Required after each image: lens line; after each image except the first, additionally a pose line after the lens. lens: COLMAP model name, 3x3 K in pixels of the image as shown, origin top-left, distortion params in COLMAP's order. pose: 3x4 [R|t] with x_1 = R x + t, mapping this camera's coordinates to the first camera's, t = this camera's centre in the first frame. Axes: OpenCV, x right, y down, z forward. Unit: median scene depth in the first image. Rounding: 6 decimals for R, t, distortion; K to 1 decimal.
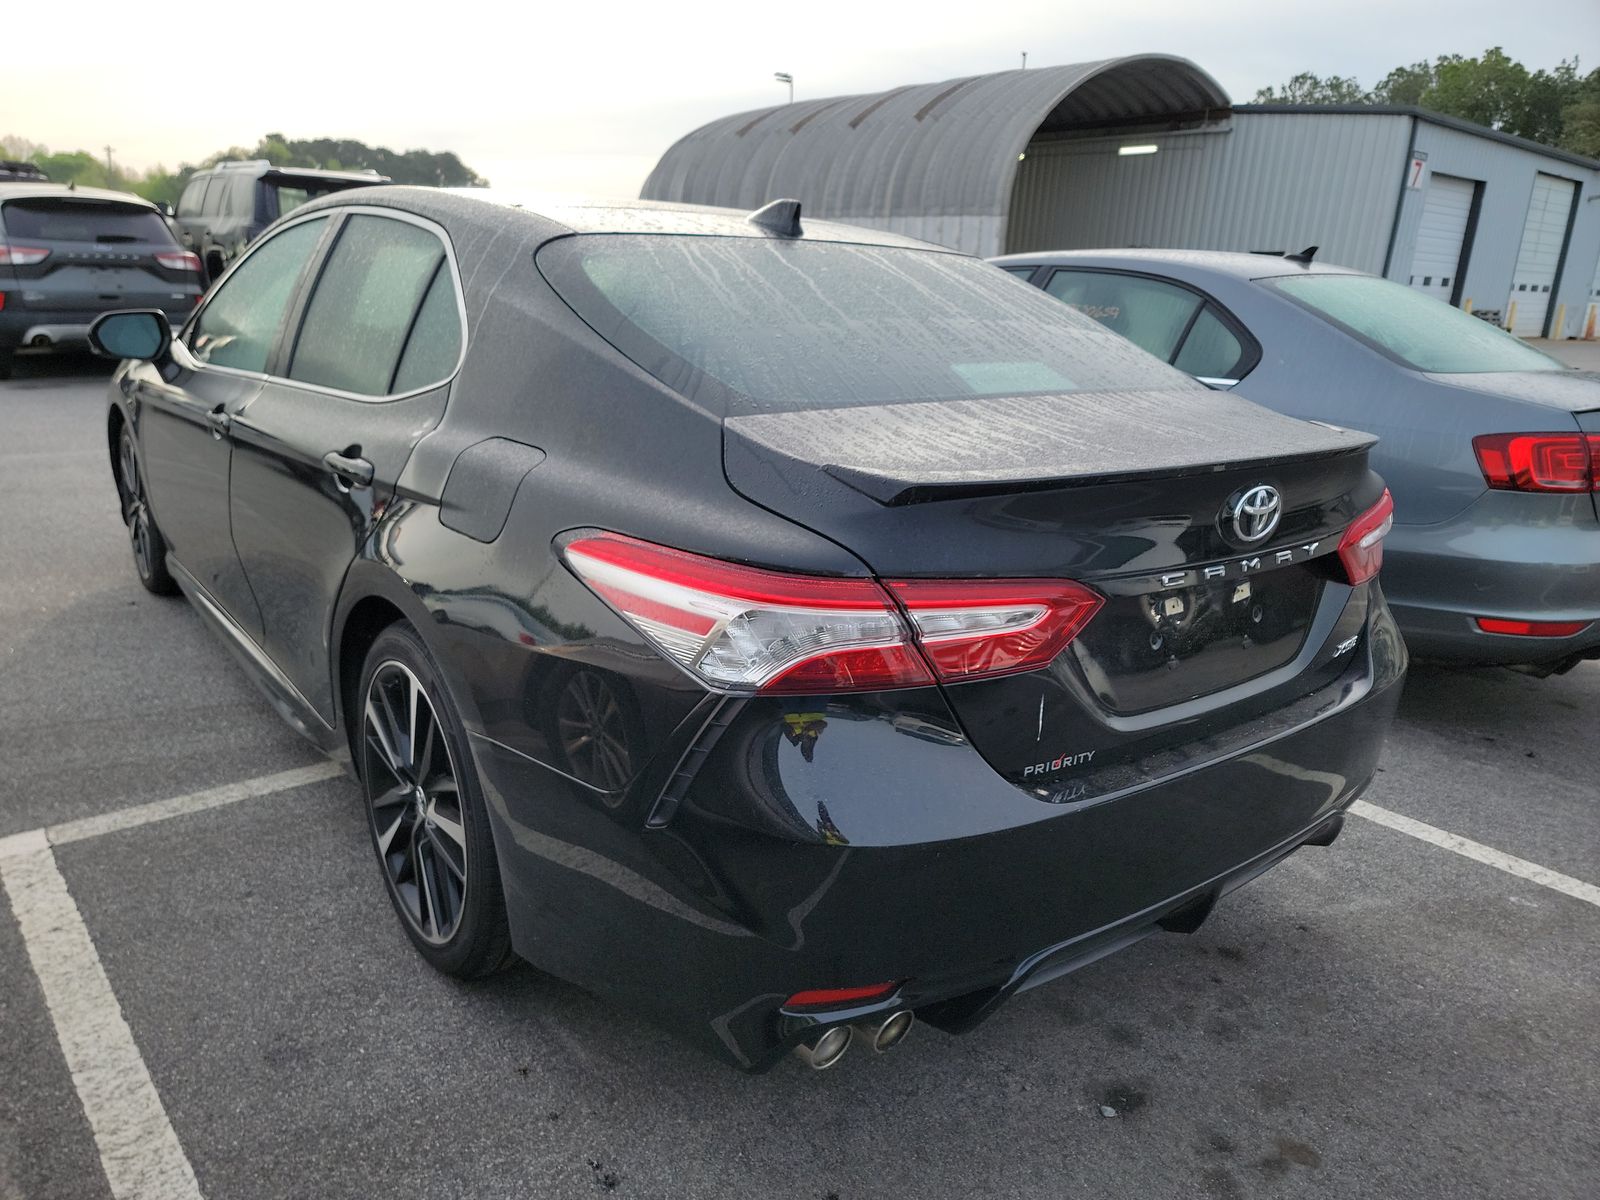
lens RADIAL K [[1184.0, 0, 784.0], [0, 1184.0, 597.8], [0, 0, 1]] dist [0.092699, -0.099006]
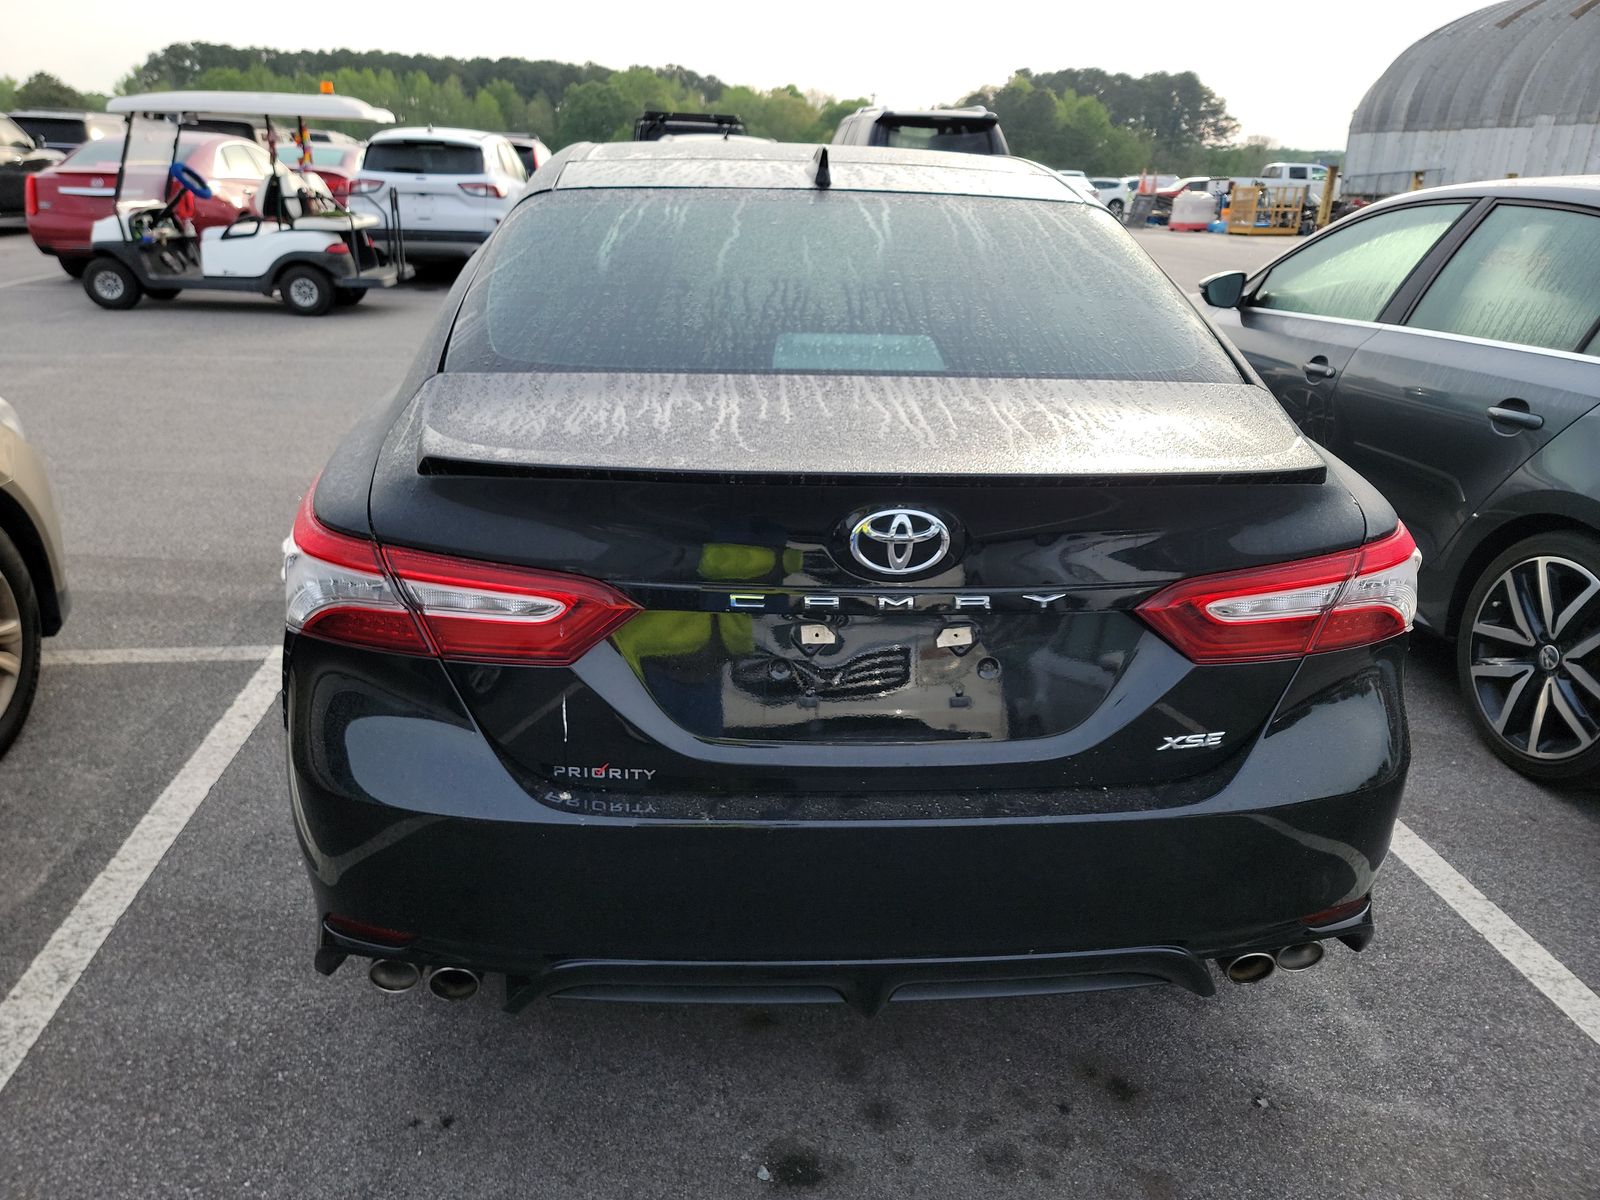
lens RADIAL K [[1184.0, 0, 784.0], [0, 1184.0, 597.8], [0, 0, 1]] dist [0.092699, -0.099006]
pose [[0.815601, 0.172430, -0.552325, 0.767055], [-0.141154, 0.985018, 0.099073, -0.099208], [0.561133, -0.002841, 0.827721, 0.282933]]
